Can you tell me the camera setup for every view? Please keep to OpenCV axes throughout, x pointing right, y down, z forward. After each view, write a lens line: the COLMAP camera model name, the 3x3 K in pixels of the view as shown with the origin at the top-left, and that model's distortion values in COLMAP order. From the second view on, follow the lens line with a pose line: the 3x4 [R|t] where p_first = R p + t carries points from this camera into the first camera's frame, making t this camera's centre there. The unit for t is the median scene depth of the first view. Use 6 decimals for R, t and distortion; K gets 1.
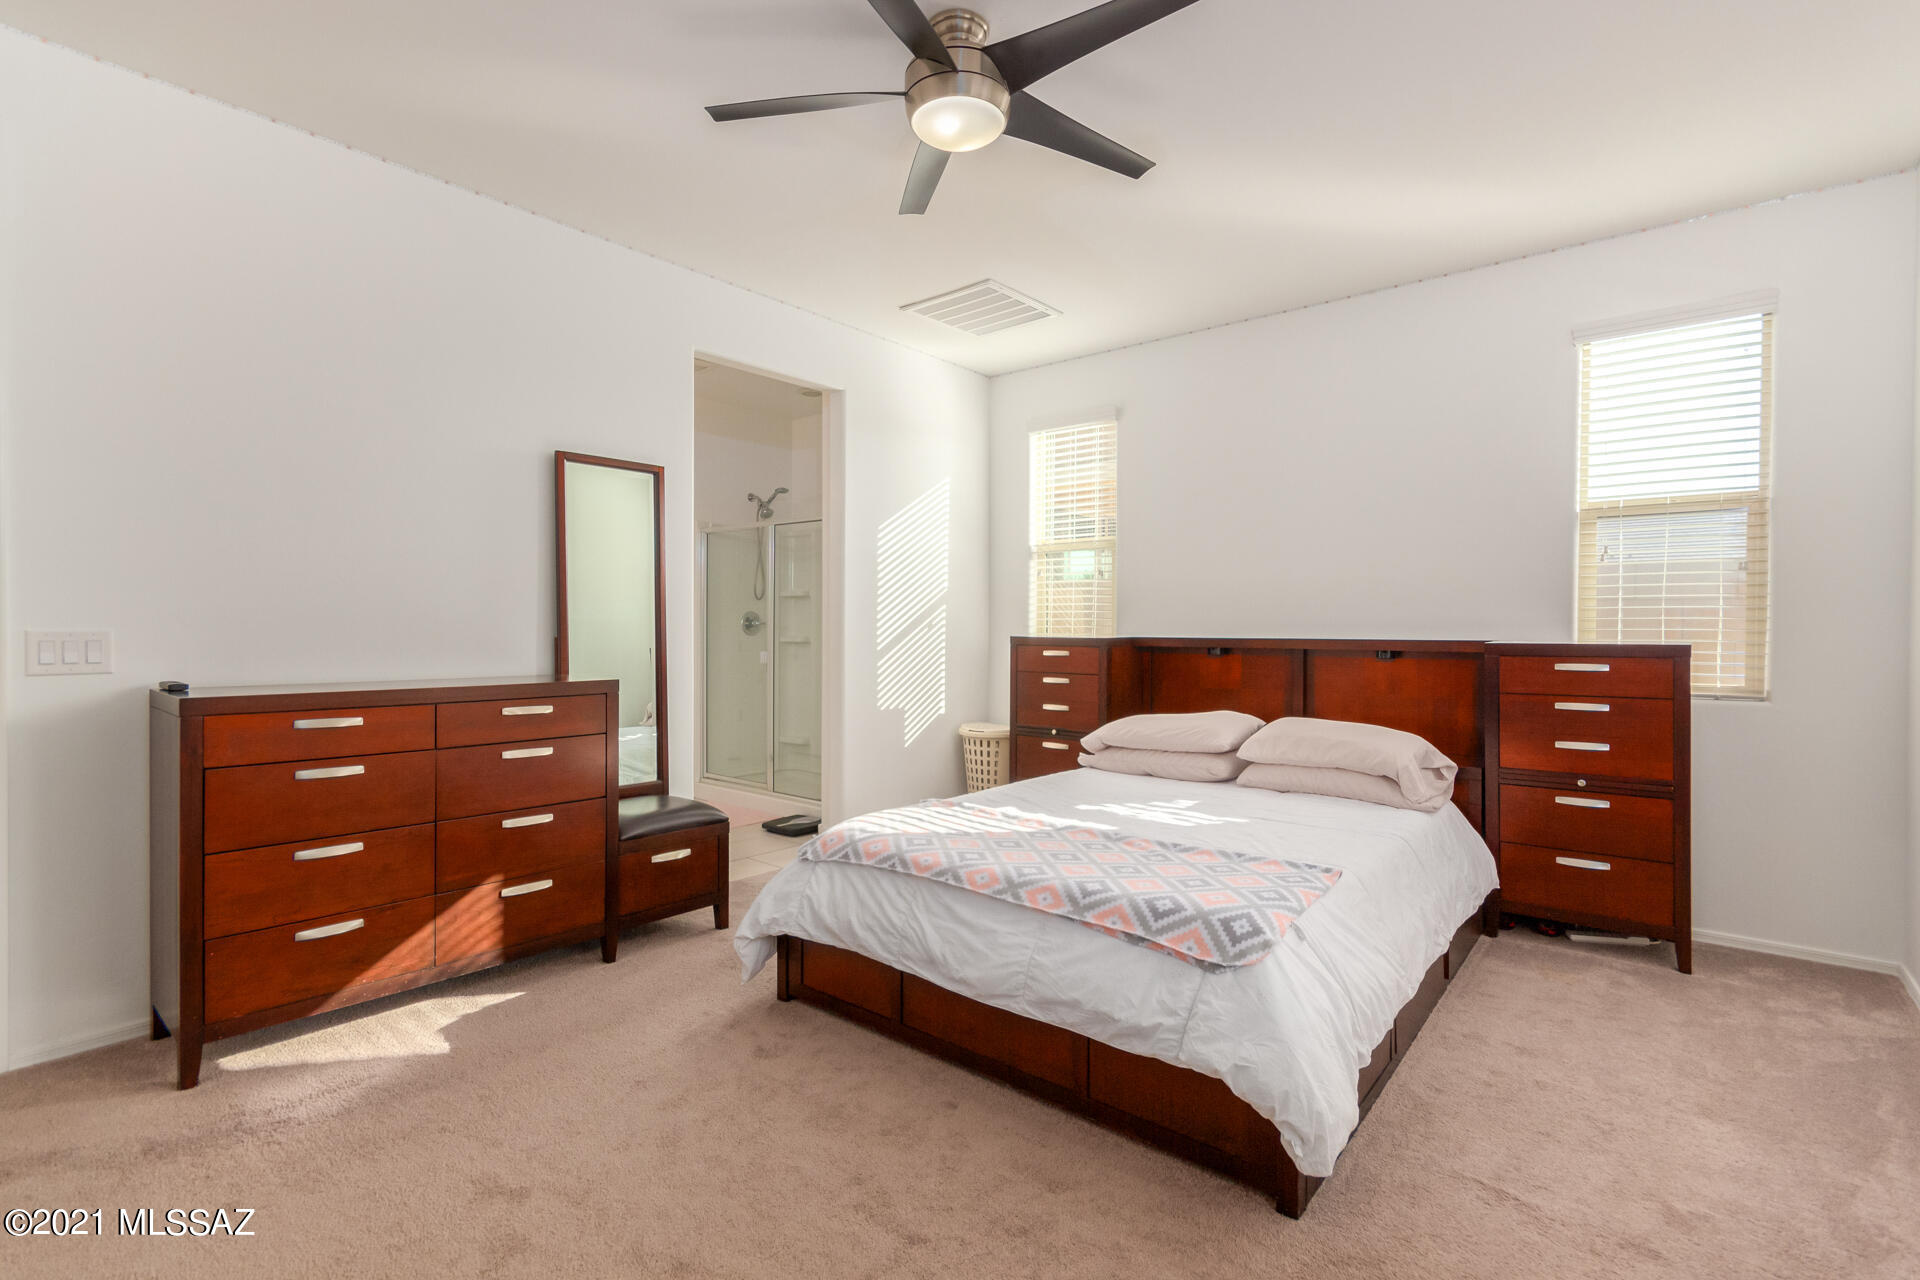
lens RADIAL K [[887.0, 0, 957.0], [0, 887.0, 632.3], [0, 0, 1]] dist [-0.015245, 0.000246]
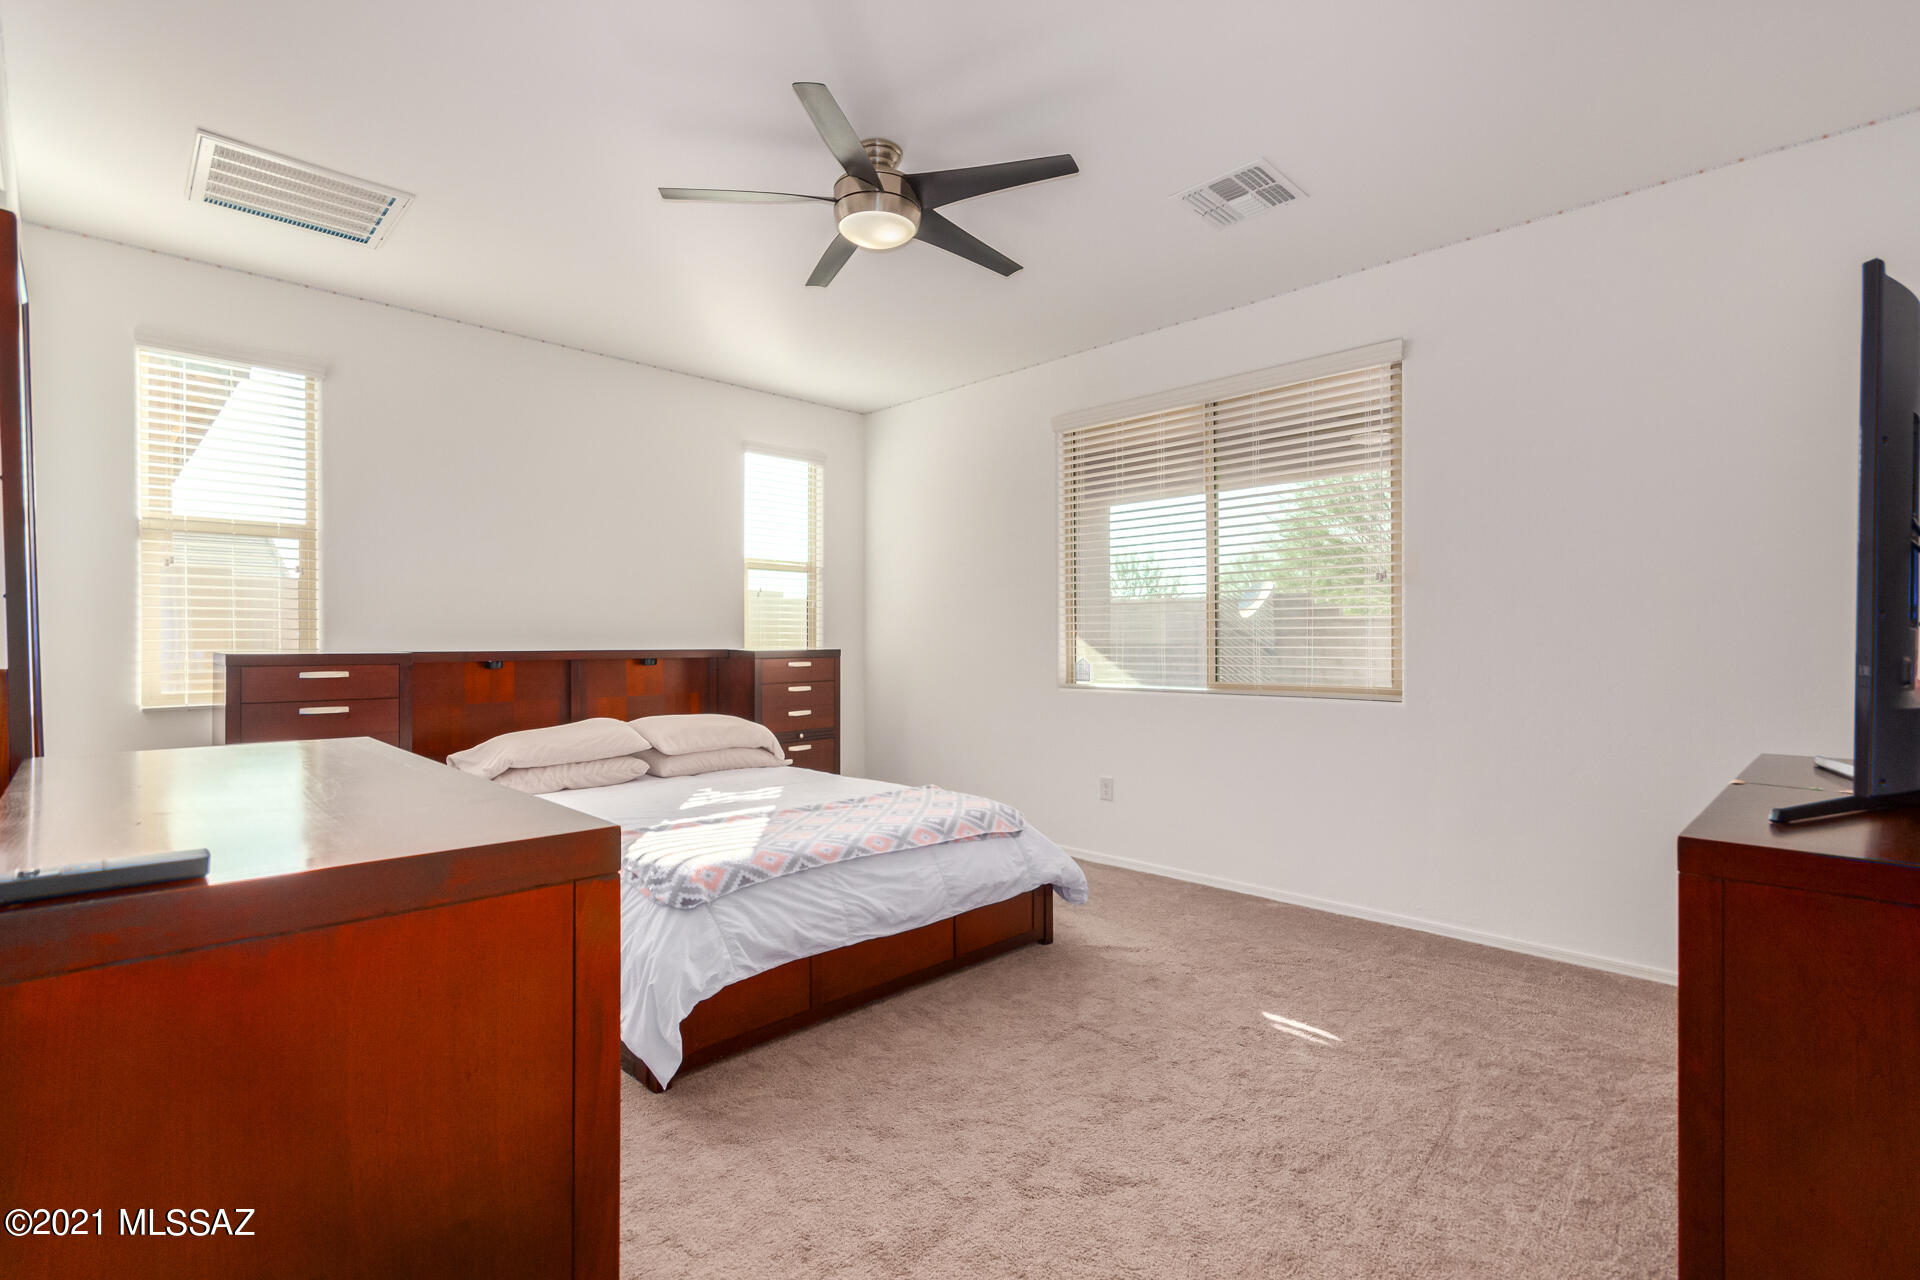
lens RADIAL K [[887.0, 0, 957.0], [0, 887.0, 632.3], [0, 0, 1]] dist [-0.015245, 0.000246]
pose [[0.095221, 0.004869, 0.995444, -1.122151], [0.006551, 0.999963, -0.005518, -0.009752], [-0.995435, 0.007046, 0.095186, 0.719551]]
